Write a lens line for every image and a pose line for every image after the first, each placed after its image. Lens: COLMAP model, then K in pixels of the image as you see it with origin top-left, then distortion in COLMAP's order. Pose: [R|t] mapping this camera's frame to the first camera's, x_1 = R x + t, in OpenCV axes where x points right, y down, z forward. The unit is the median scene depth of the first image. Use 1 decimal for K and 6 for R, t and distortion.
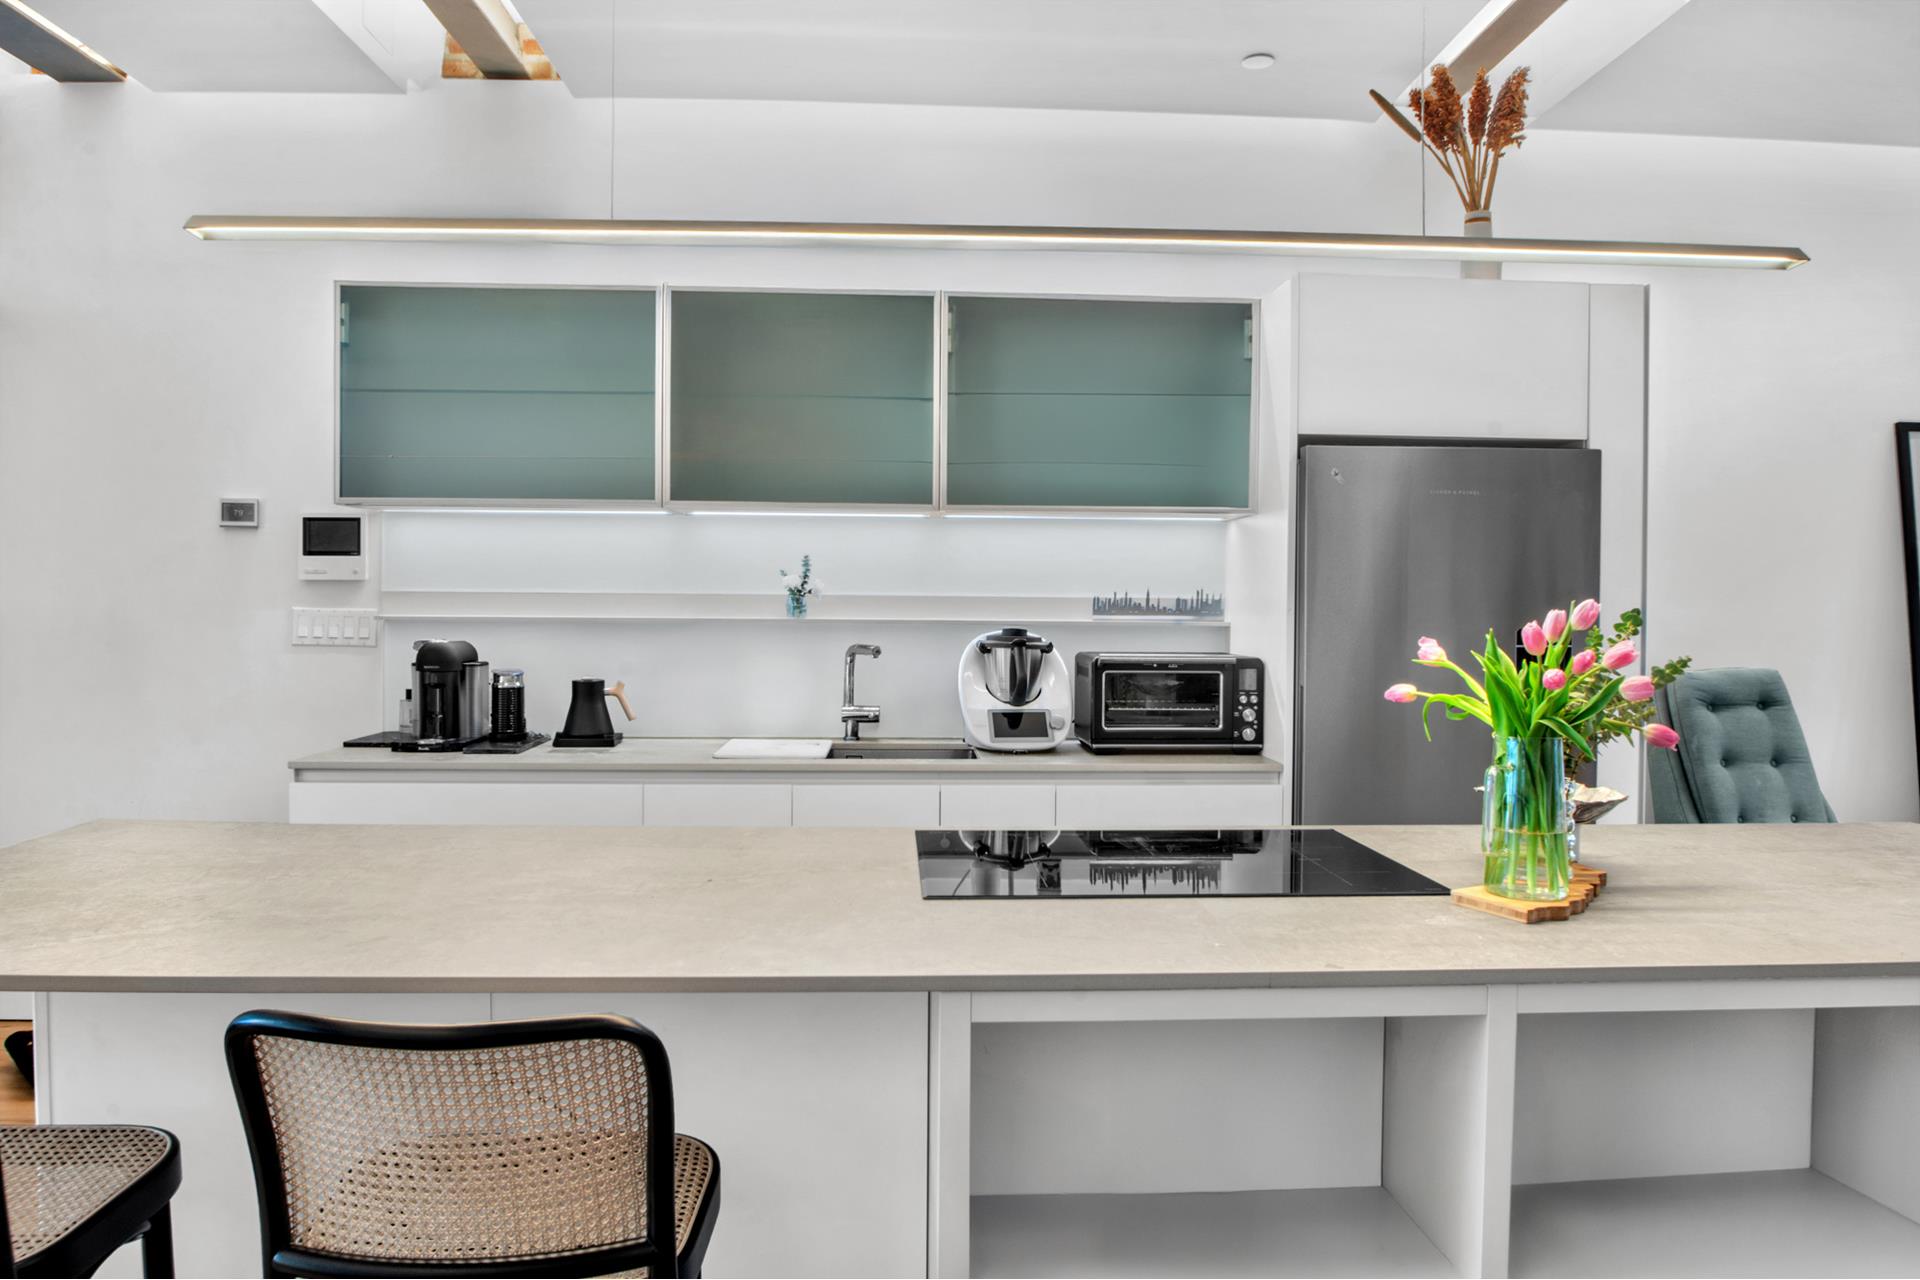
lens RADIAL K [[1304.3, 0, 964.6], [0, 1304.3, 626.7], [0, 0, 1]] dist [-0.037886, 0.000098]
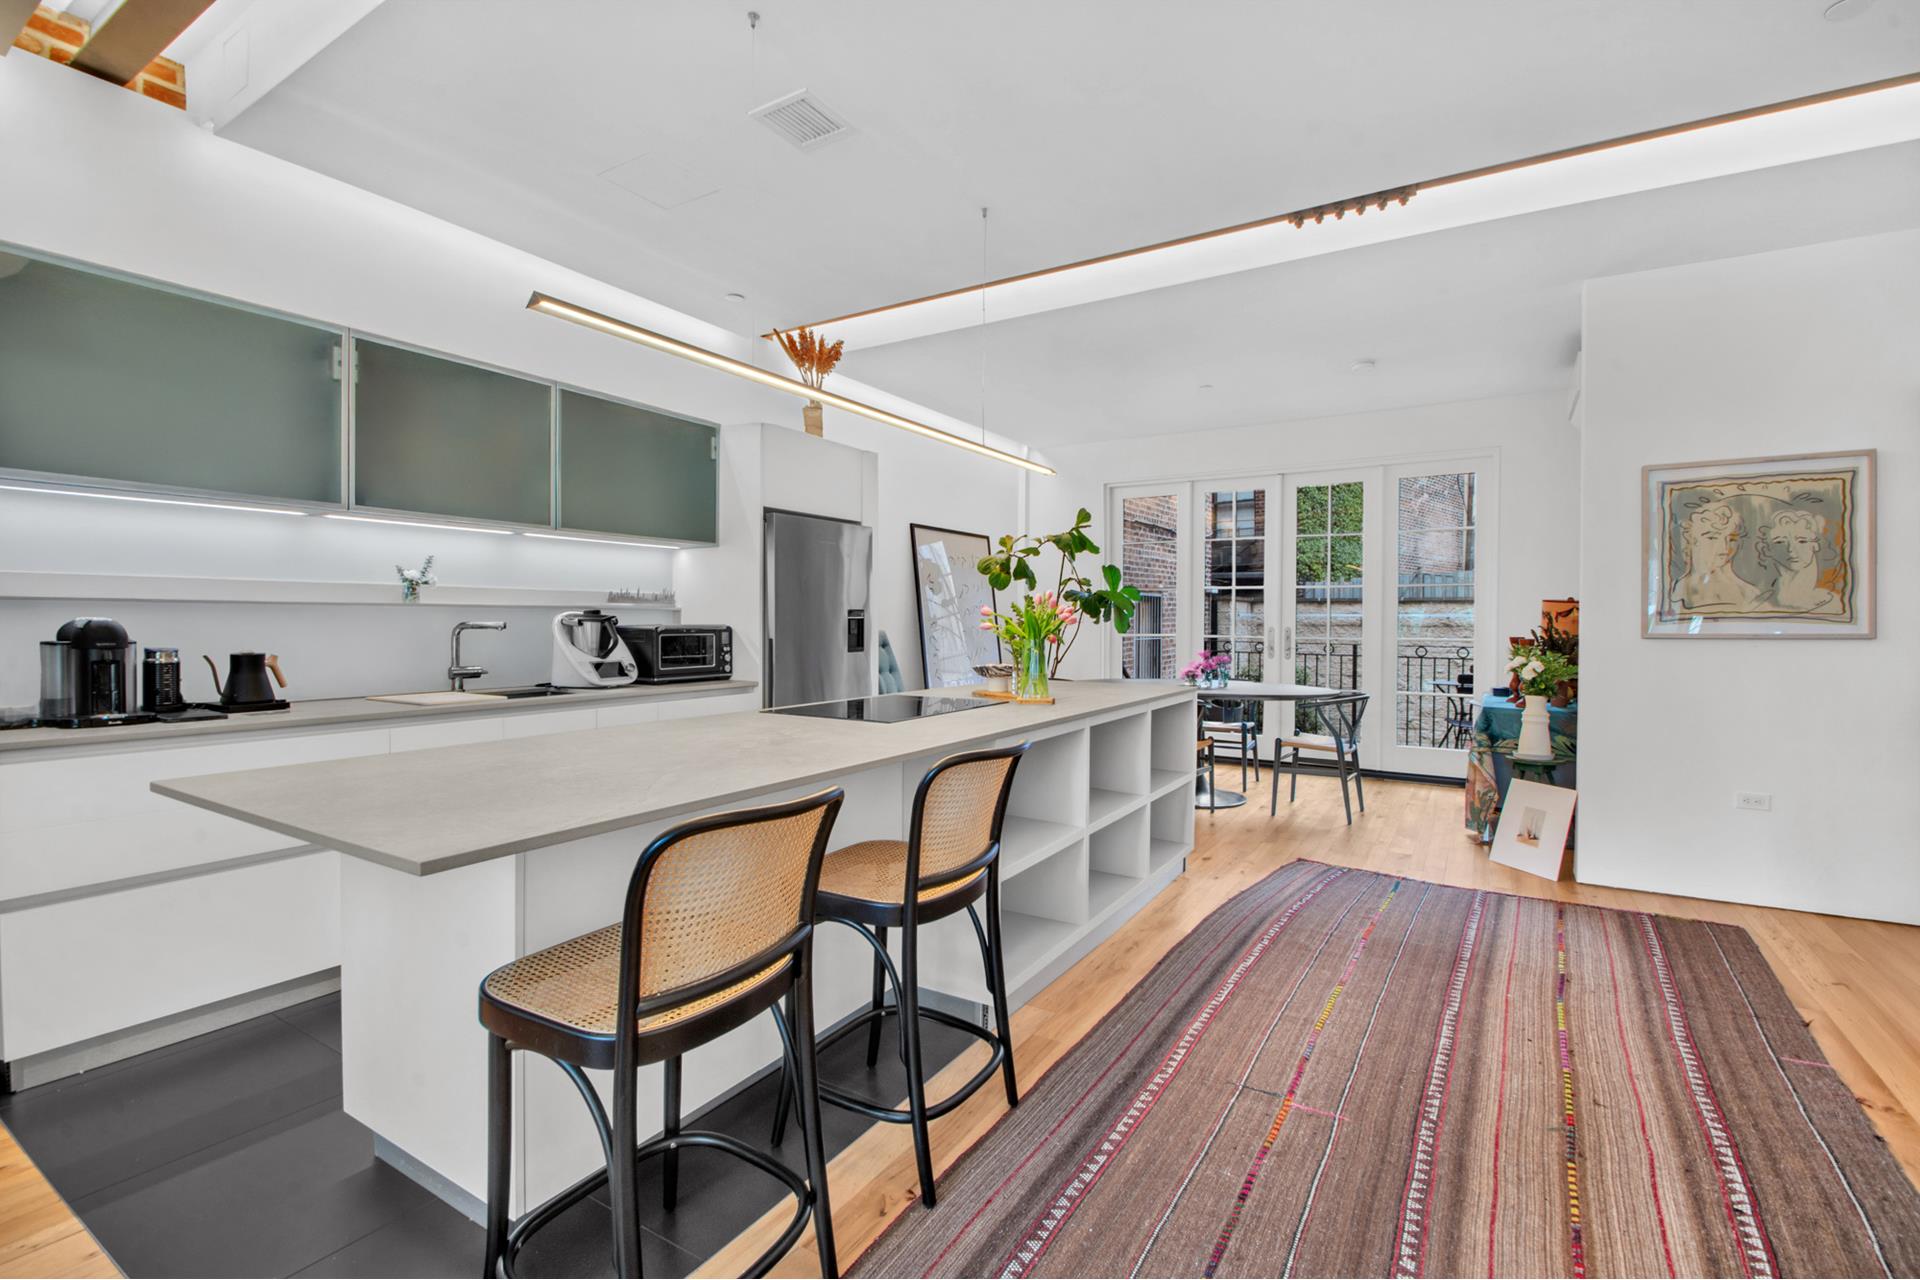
lens RADIAL K [[869.9, 0, 962.9], [0, 869.9, 637.4], [0, 0, 1]] dist [-0.000414, -0.000957]
pose [[0.568410, -0.022805, 0.822429, -0.565022], [0.014063, 0.999739, 0.018003, 0.021856], [-0.822625, 0.001333, 0.568583, 0.041352]]
